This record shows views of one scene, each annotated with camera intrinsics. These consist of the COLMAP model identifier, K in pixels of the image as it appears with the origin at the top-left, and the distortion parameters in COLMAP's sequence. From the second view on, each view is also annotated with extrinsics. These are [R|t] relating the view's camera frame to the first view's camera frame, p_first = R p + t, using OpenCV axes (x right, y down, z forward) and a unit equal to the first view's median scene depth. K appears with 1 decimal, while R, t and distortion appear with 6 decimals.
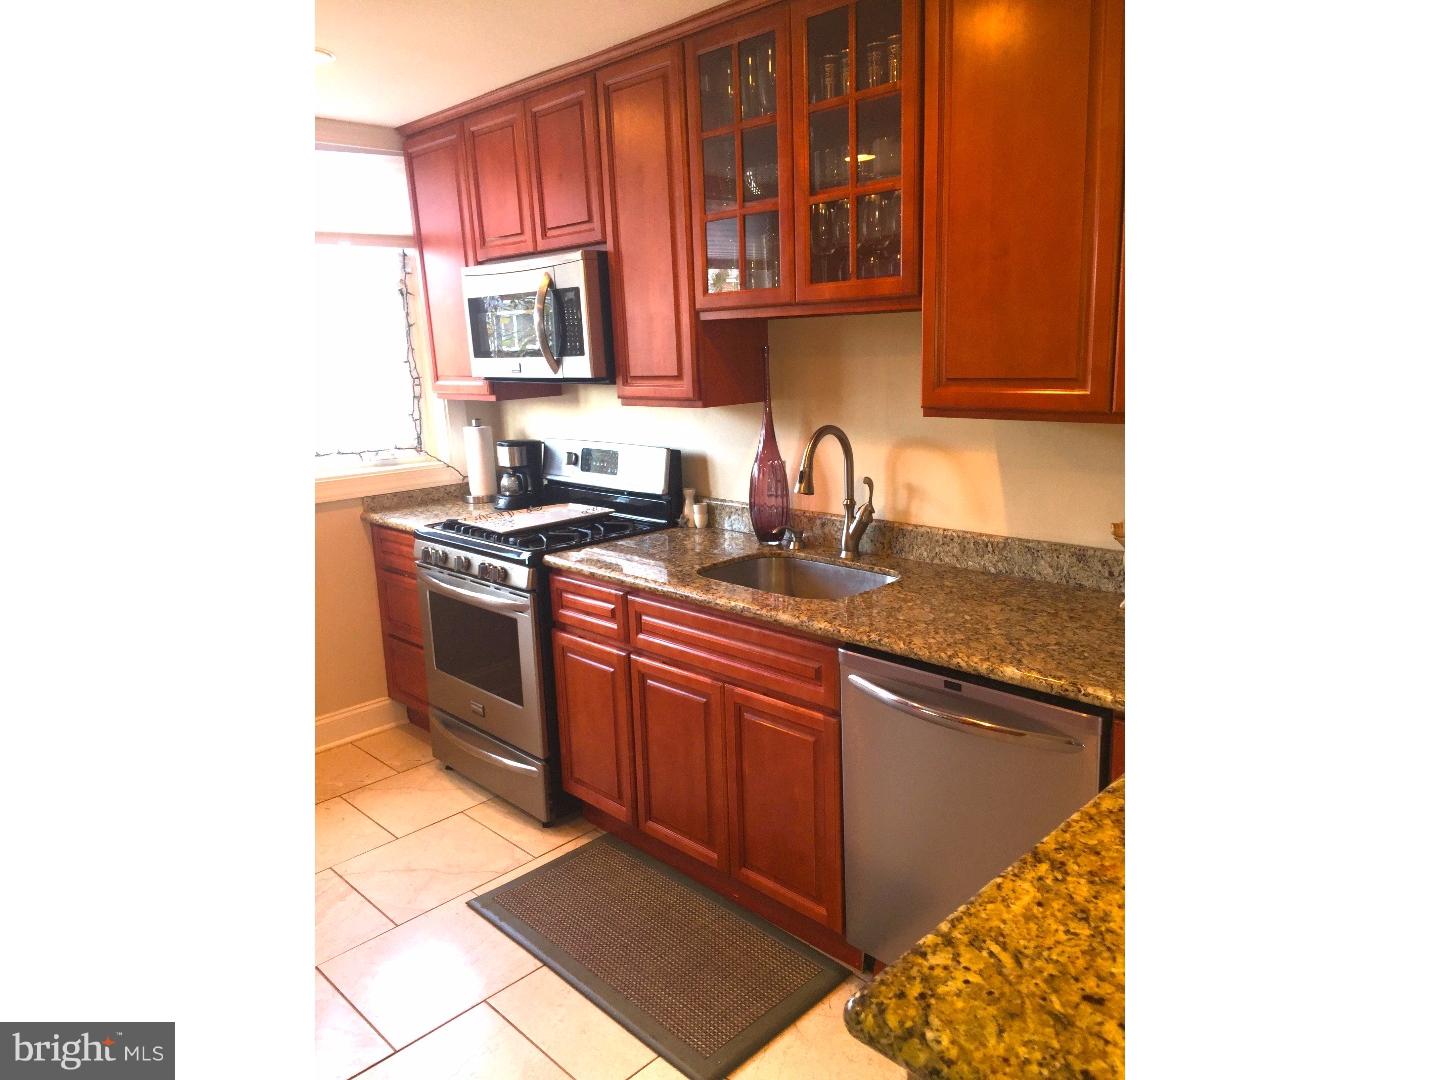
lens RADIAL K [[922.1, 0, 725.1], [0, 922.1, 539.9], [0, 0, 1]] dist [0.046520, -0.002312]
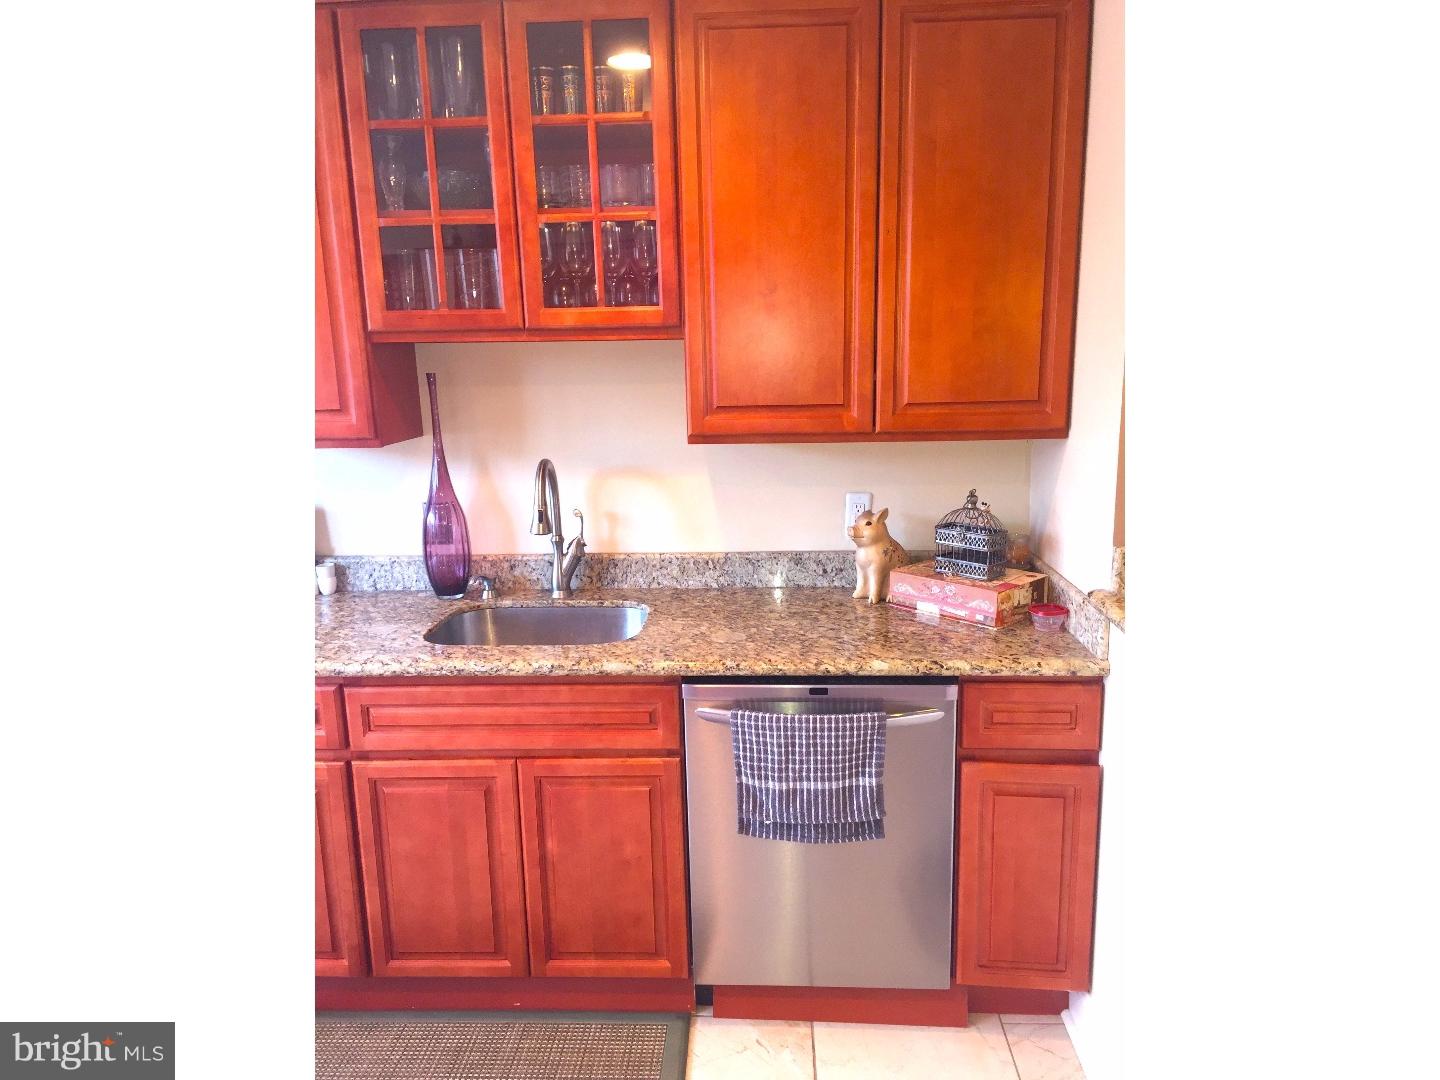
lens RADIAL K [[922.1, 0, 725.1], [0, 922.1, 539.9], [0, 0, 1]] dist [0.046520, -0.002312]
pose [[0.749050, -0.118841, 0.651768, -0.411824], [0.136681, 0.990337, 0.023493, -0.044970], [-0.648261, 0.071487, 0.758055, 0.200979]]
